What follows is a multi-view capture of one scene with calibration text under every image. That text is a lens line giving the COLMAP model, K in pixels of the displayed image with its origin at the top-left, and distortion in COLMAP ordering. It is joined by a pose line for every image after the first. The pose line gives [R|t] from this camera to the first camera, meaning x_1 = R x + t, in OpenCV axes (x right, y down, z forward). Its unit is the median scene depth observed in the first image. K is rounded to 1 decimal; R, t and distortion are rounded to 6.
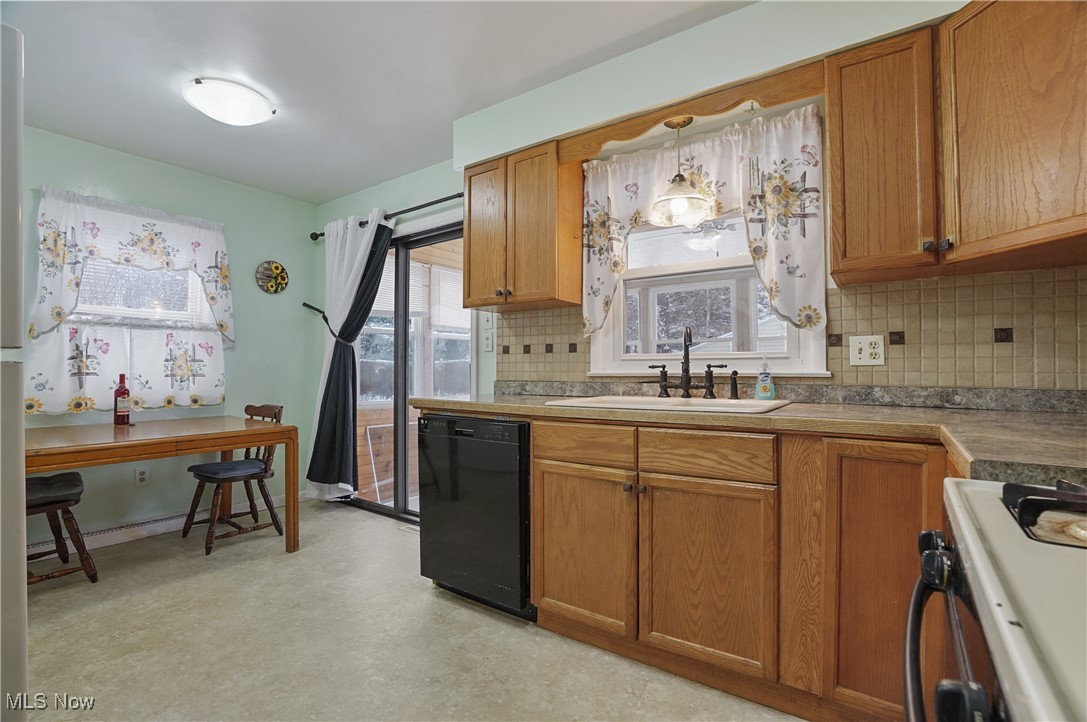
lens RADIAL K [[505.7, 0, 539.6], [0, 505.7, 363.8], [0, 0, 1]] dist [-0.065293, 0.020104]
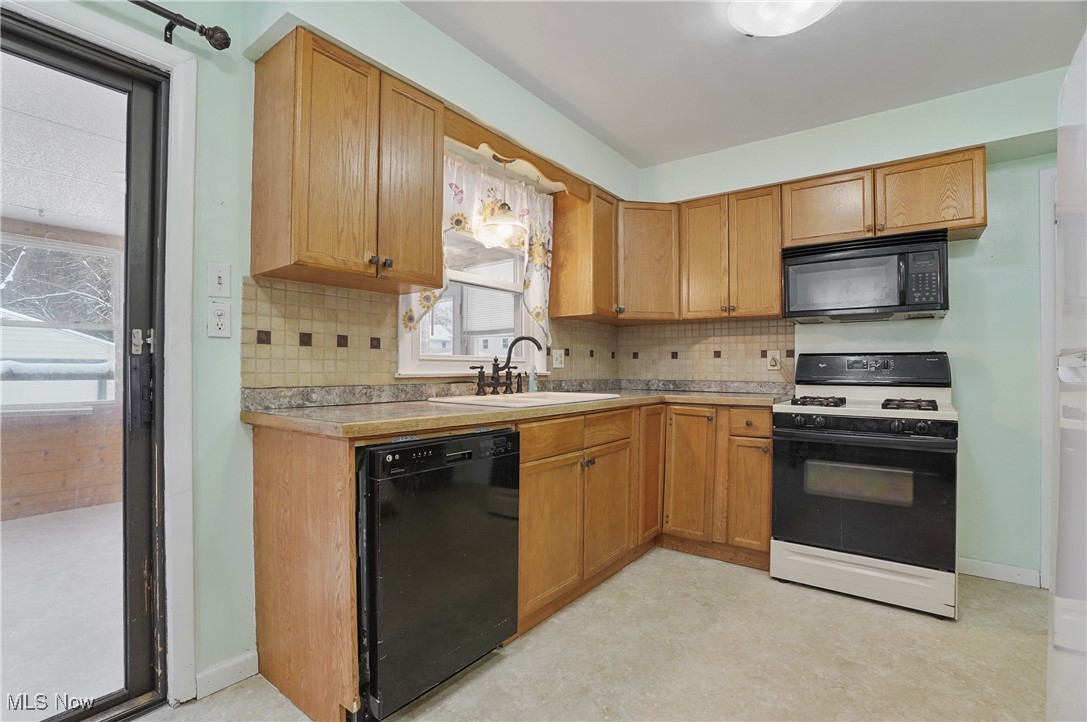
lens RADIAL K [[505.7, 0, 546.7], [0, 505.7, 367.0], [0, 0, 1]] dist [-0.065293, 0.020104]
pose [[0.016257, 0.004748, 0.999857, -0.879158], [-0.015892, 0.999864, -0.004490, 0.007168], [-0.999742, -0.015817, 0.016330, 0.861483]]
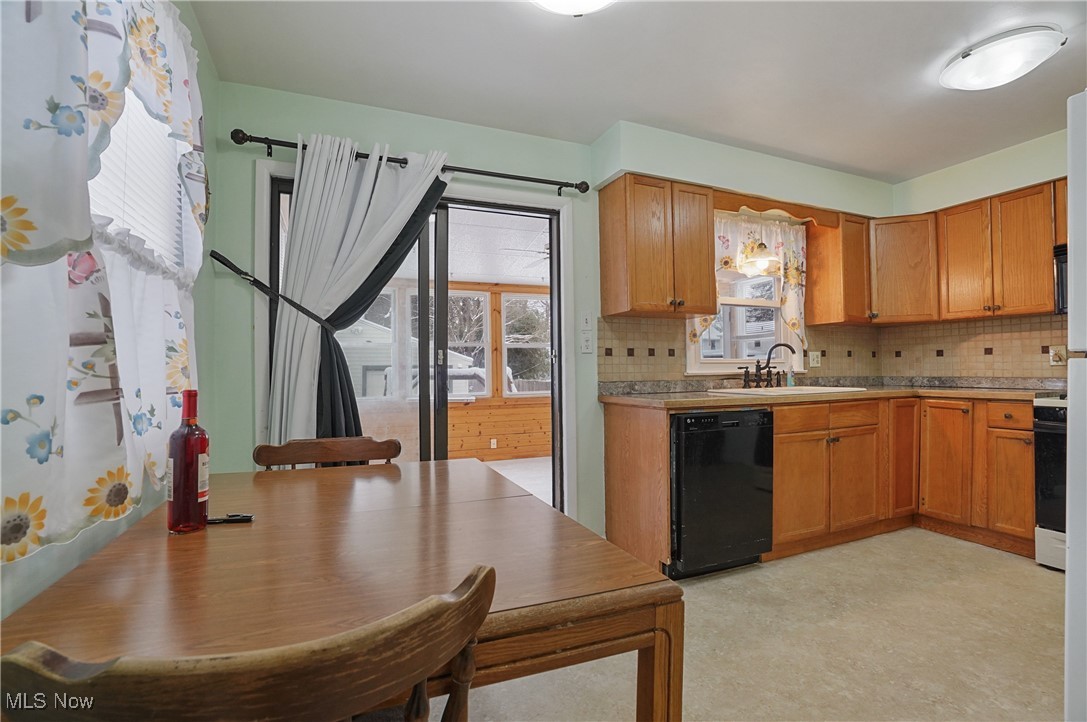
lens RADIAL K [[505.7, 0, 539.3], [0, 505.7, 364.2], [0, 0, 1]] dist [-0.065293, 0.020104]
pose [[0.521388, 0.005413, 0.853302, -1.367826], [-0.001286, 0.999984, -0.005557, 0.004254], [-0.853318, 0.001800, 0.521387, 0.771913]]
